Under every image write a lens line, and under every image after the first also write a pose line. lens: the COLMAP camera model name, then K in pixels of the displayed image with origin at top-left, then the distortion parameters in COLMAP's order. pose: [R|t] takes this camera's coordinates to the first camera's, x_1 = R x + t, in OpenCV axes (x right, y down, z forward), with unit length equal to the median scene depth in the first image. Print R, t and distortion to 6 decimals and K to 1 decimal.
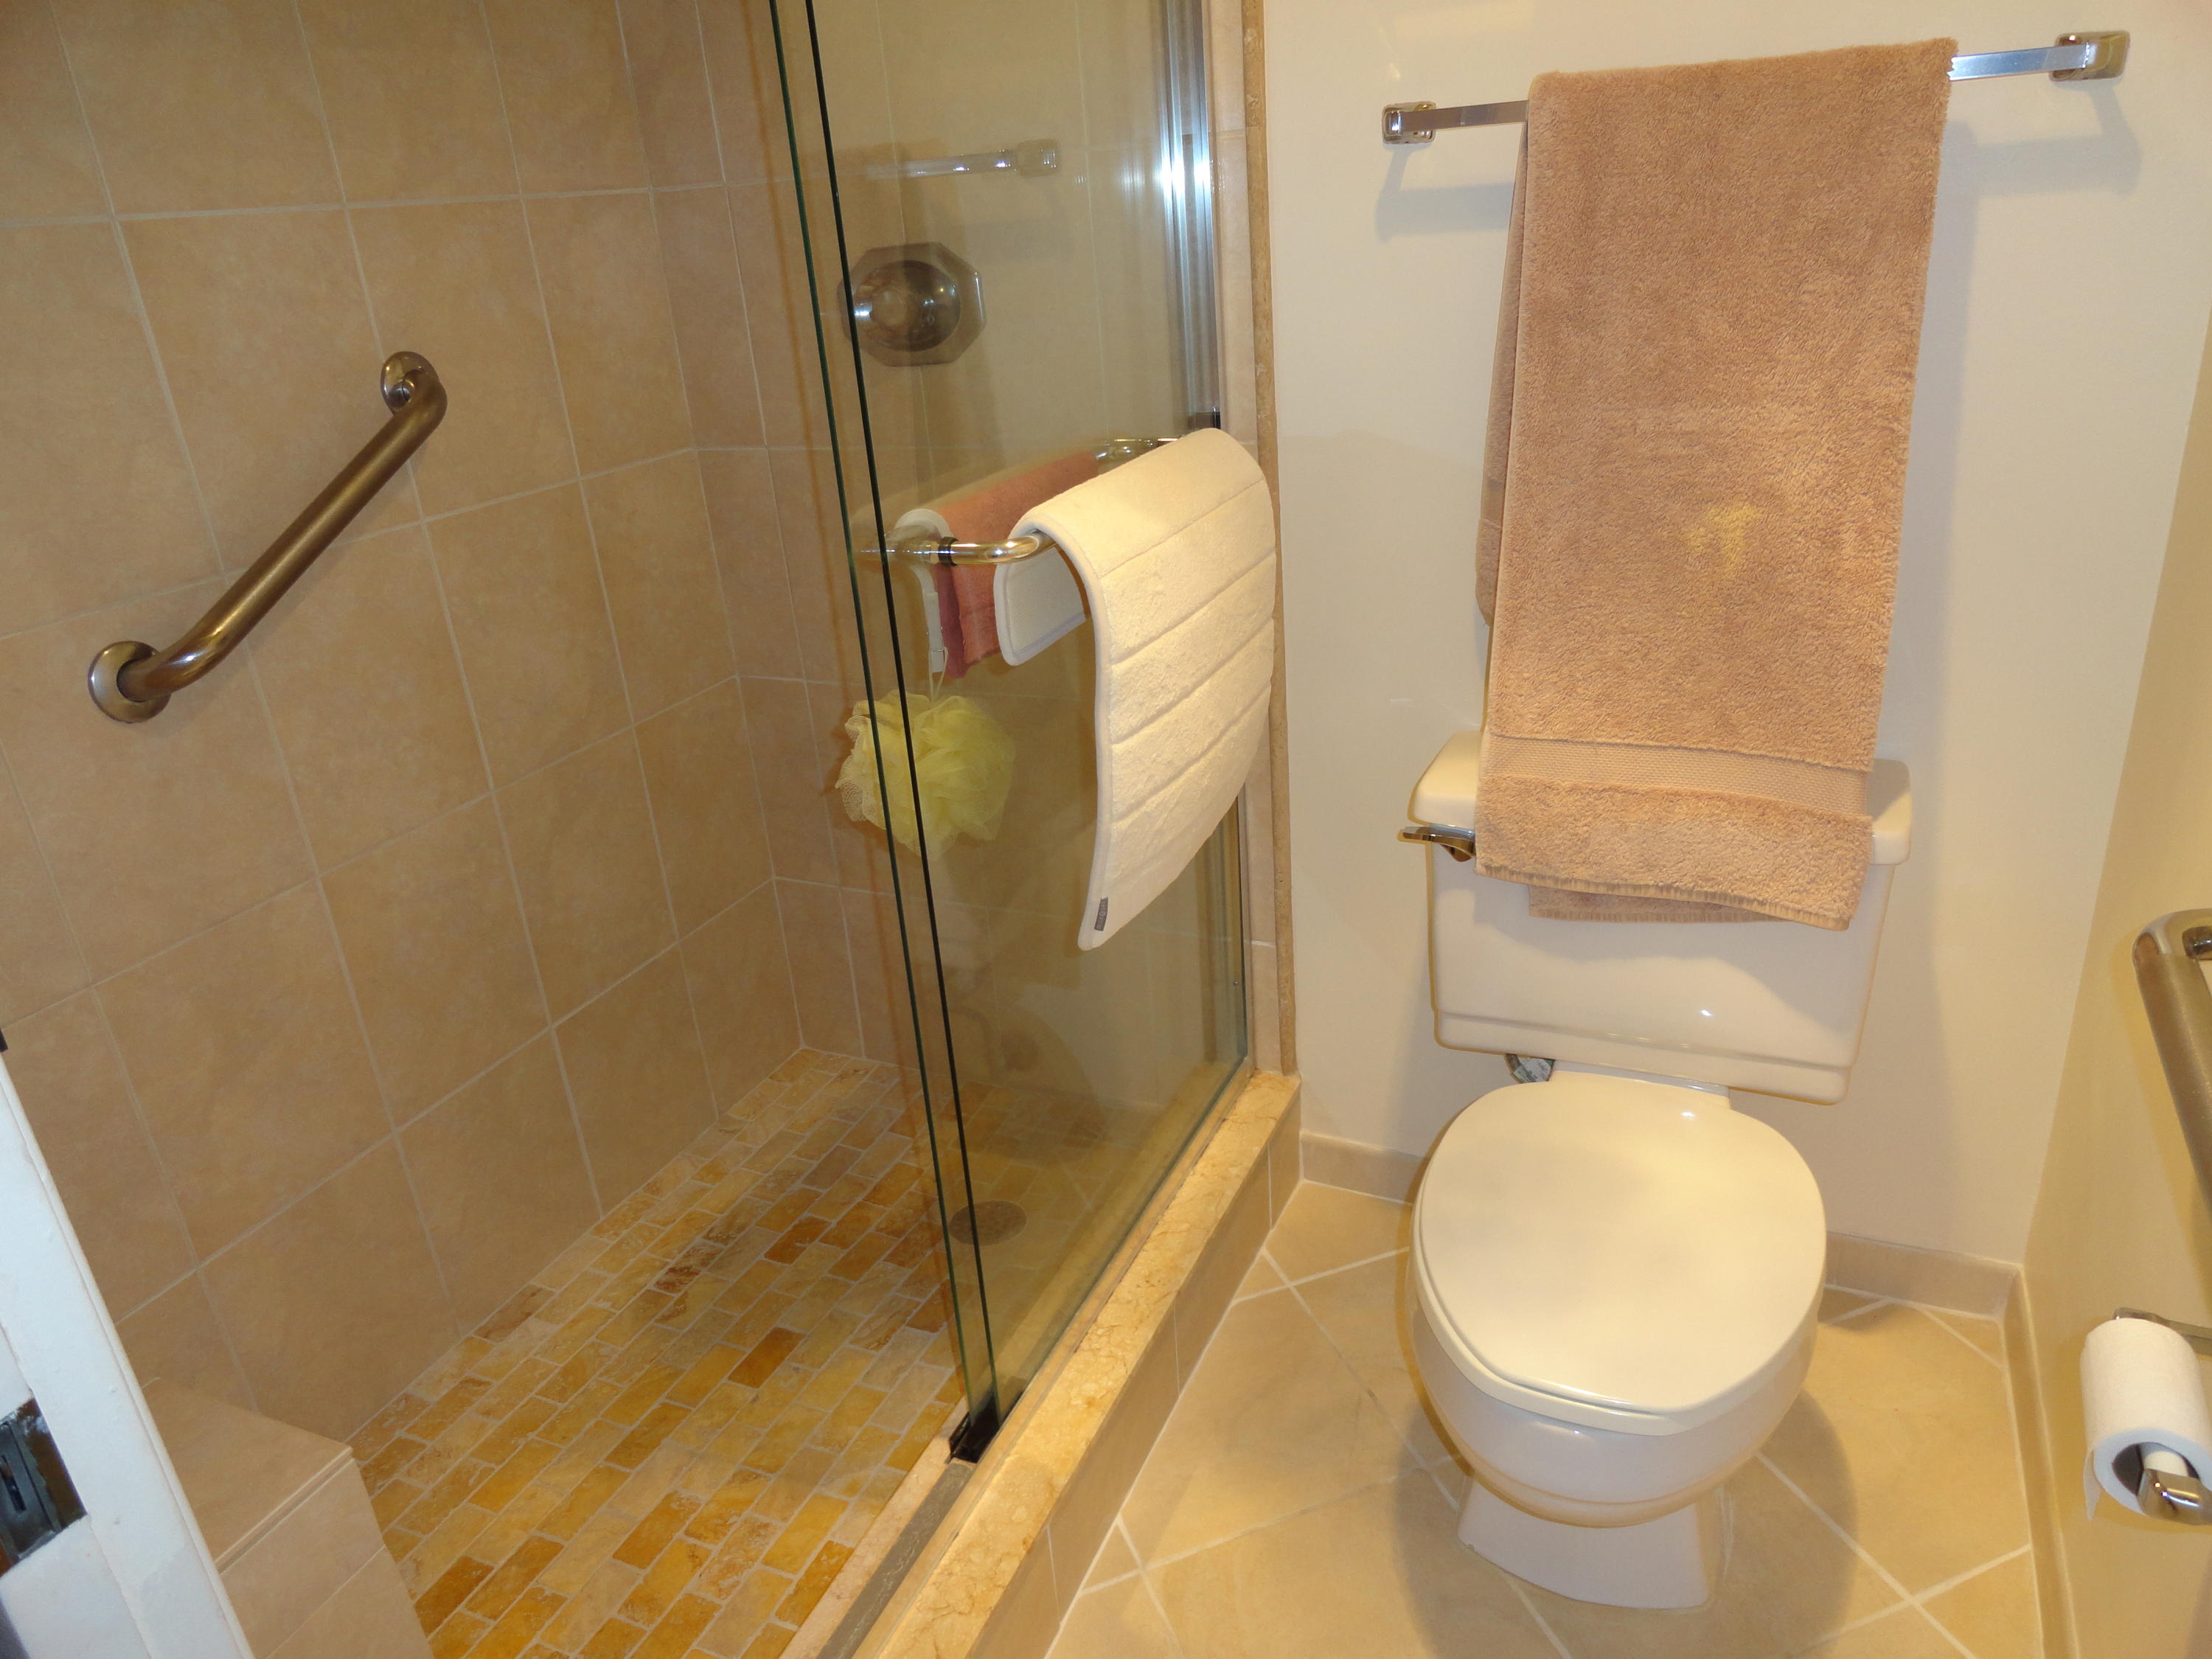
lens RADIAL K [[1514.4, 0, 1106.0], [0, 1514.4, 829.5], [0, 0, 1]] dist [-0.001365, -0.001028]
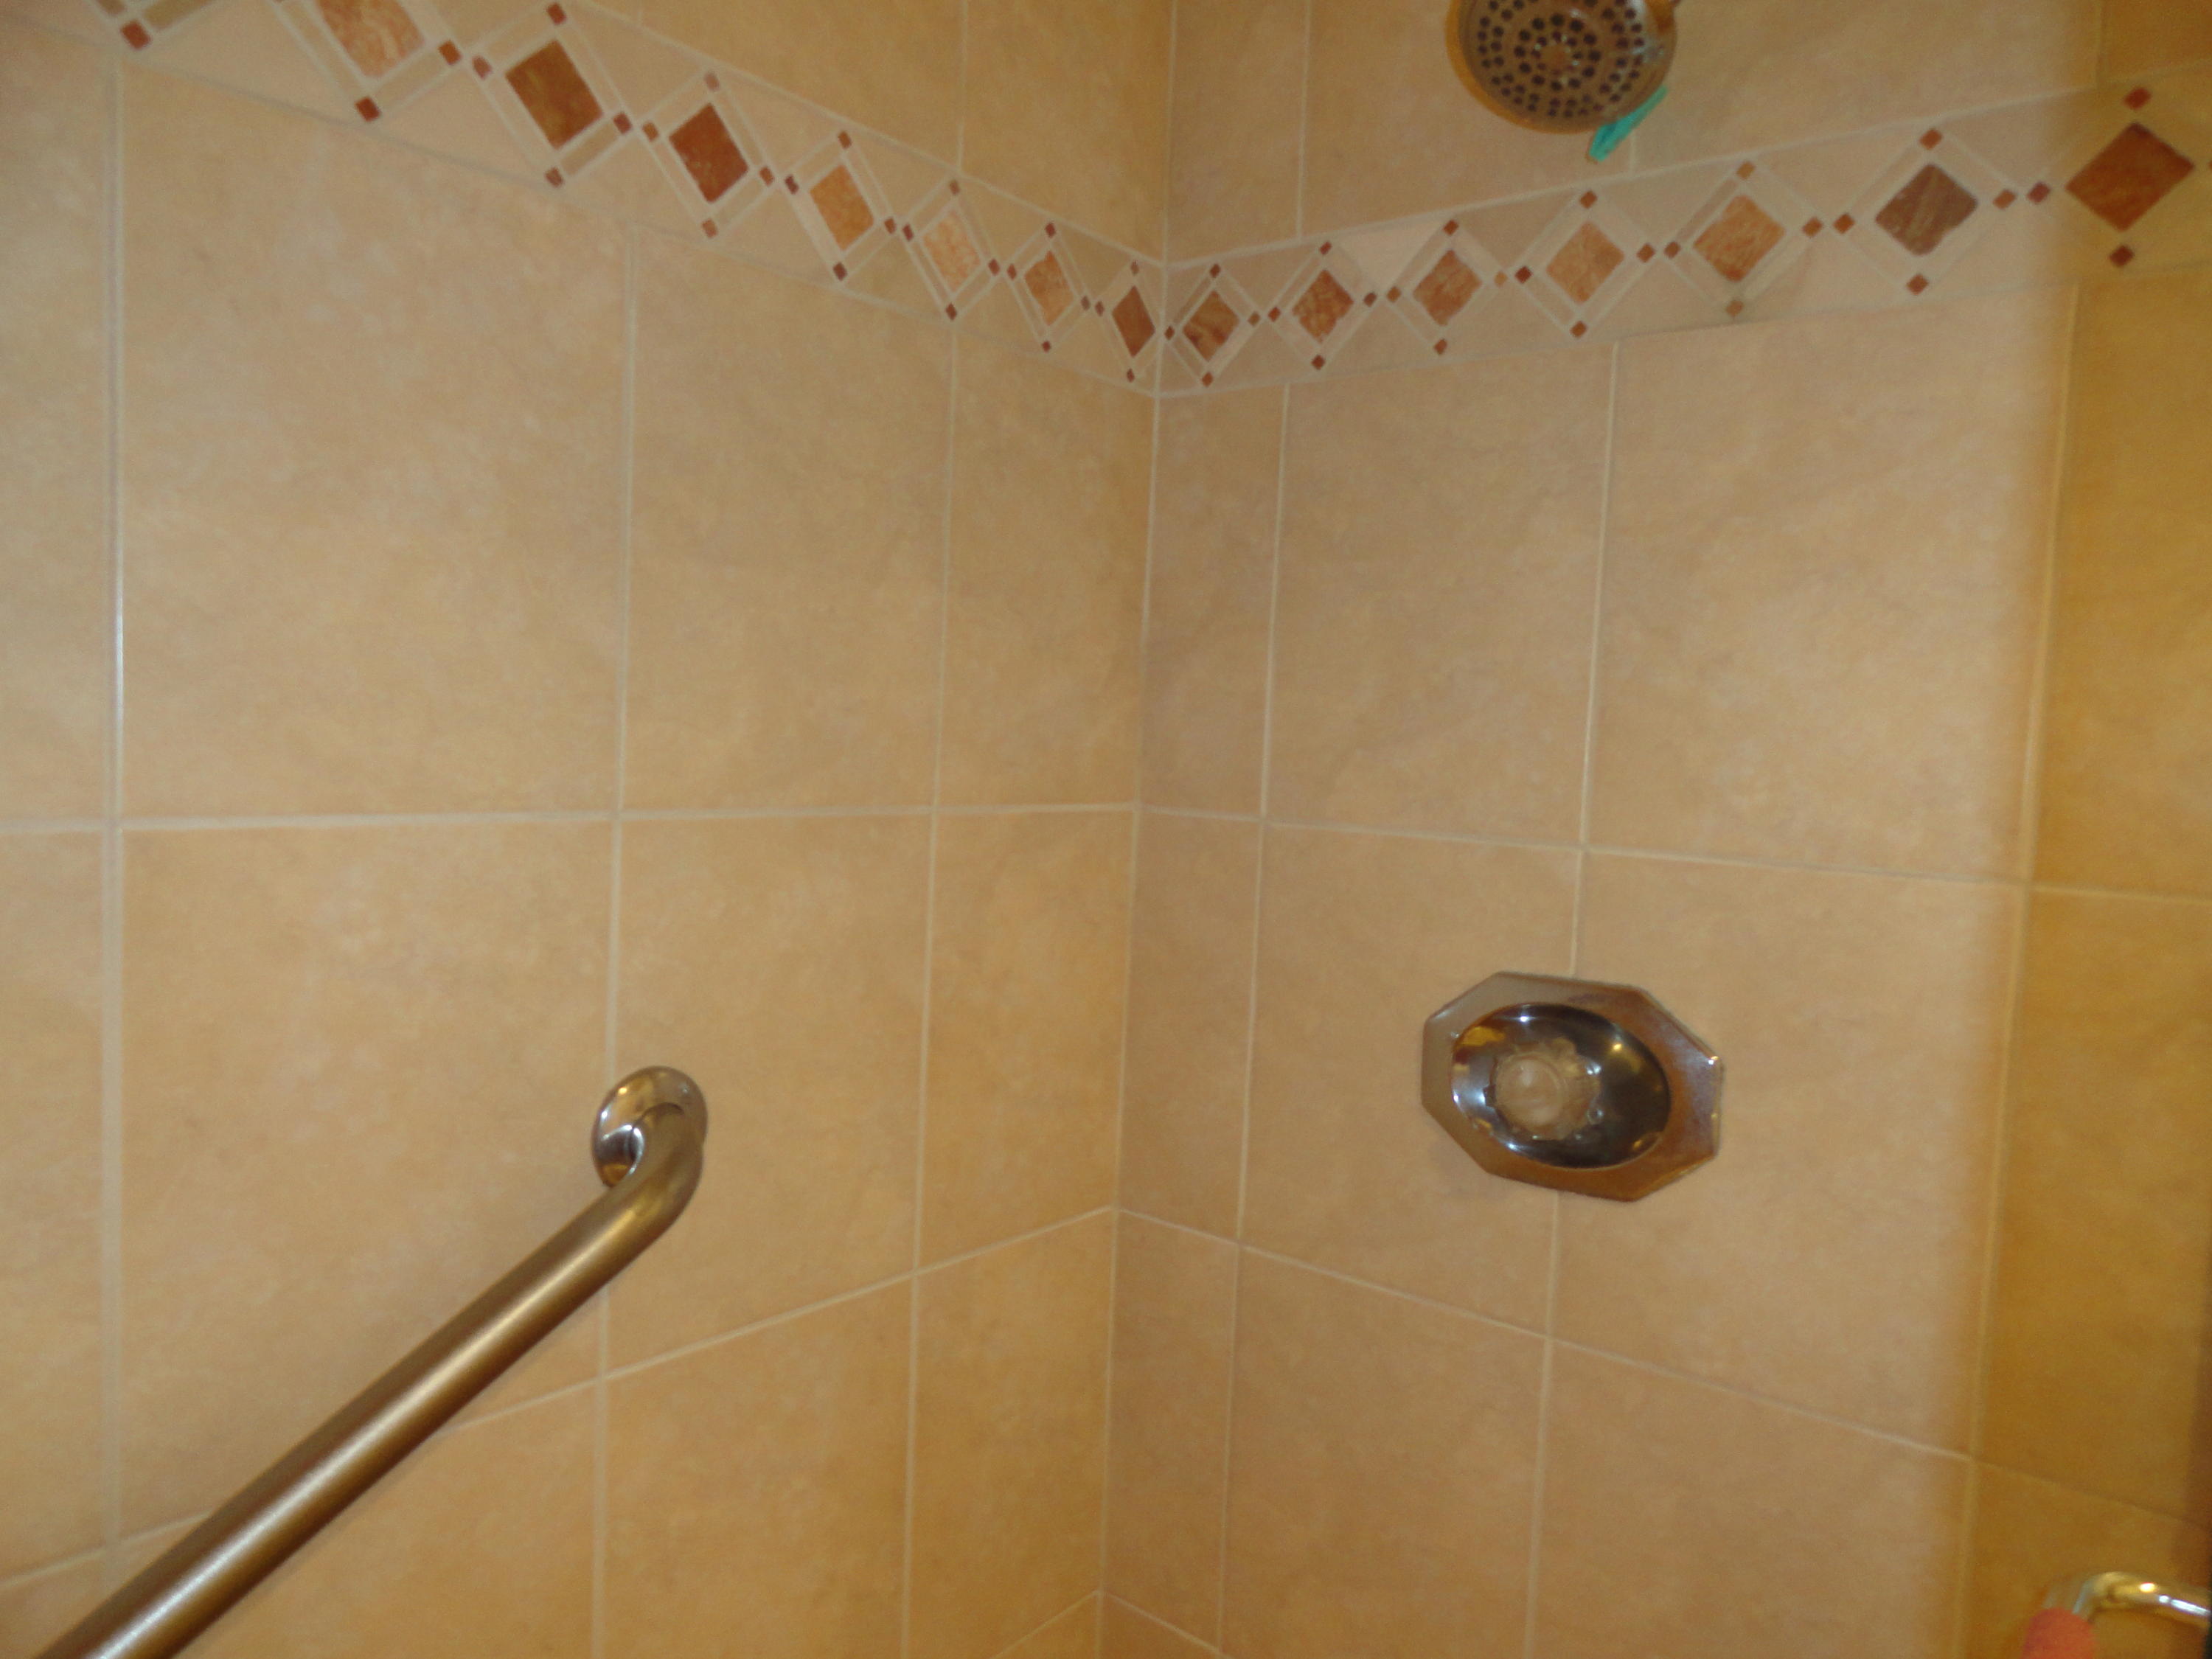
lens RADIAL K [[1514.4, 0, 1106.0], [0, 1514.4, 829.5], [0, 0, 1]] dist [-0.001365, -0.001028]
pose [[0.961259, 0.136639, -0.239395, -0.176216], [-0.206429, 0.932390, -0.296709, -0.244976], [0.182668, 0.334633, 0.924475, 0.460129]]
